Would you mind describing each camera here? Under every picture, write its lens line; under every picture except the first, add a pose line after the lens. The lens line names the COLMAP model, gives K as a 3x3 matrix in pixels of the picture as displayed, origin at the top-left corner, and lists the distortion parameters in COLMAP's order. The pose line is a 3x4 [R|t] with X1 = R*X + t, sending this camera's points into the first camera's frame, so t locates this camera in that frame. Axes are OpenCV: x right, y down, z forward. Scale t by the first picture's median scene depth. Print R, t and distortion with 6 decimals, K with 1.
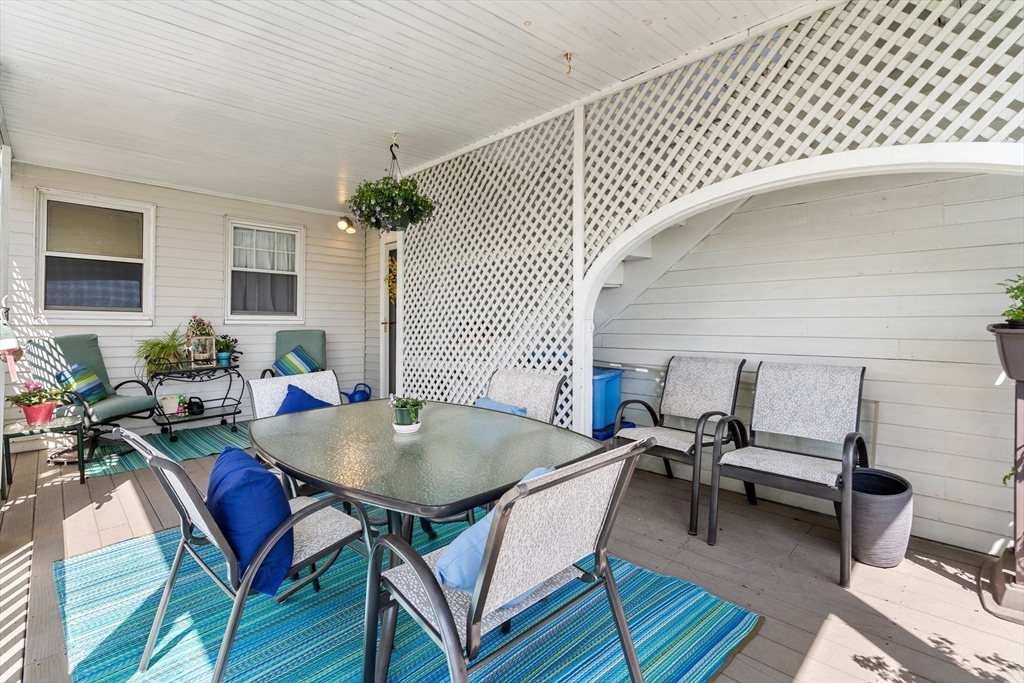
lens RADIAL K [[470.1, 0, 498.2], [0, 470.1, 331.4], [0, 0, 1]] dist [0.000217, 0.000006]
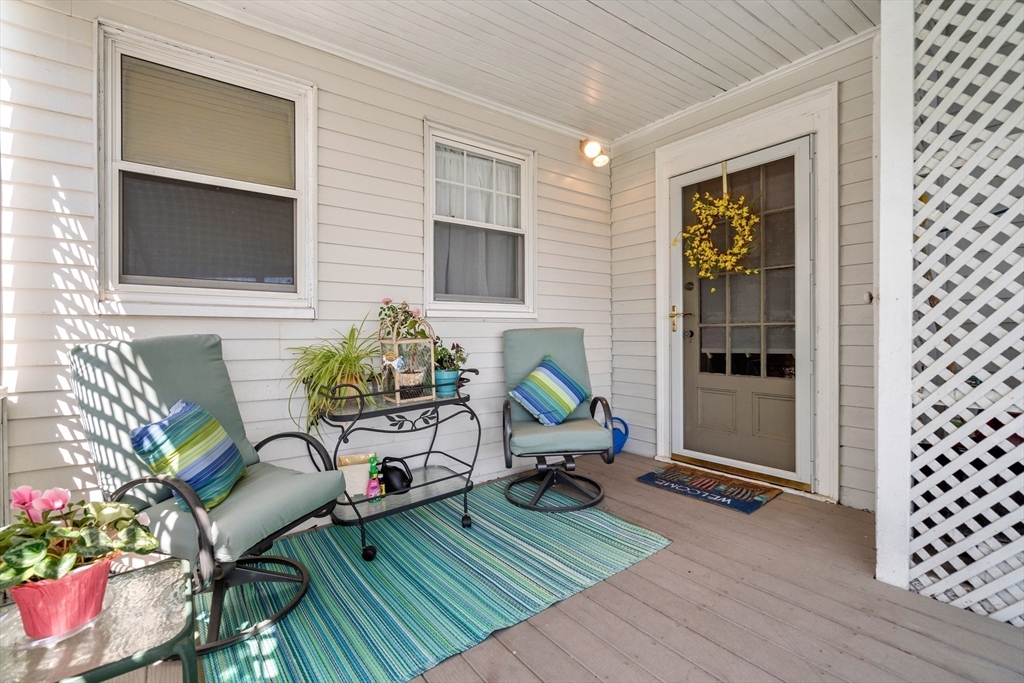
lens RADIAL K [[470.1, 0, 510.2], [0, 470.1, 344.8], [0, 0, 1]] dist [0.000217, 0.000006]
pose [[0.991331, -0.006100, -0.131248, -0.493423], [0.007785, 0.999894, 0.012323, 0.012727], [0.131159, -0.013238, 0.991273, 0.560070]]
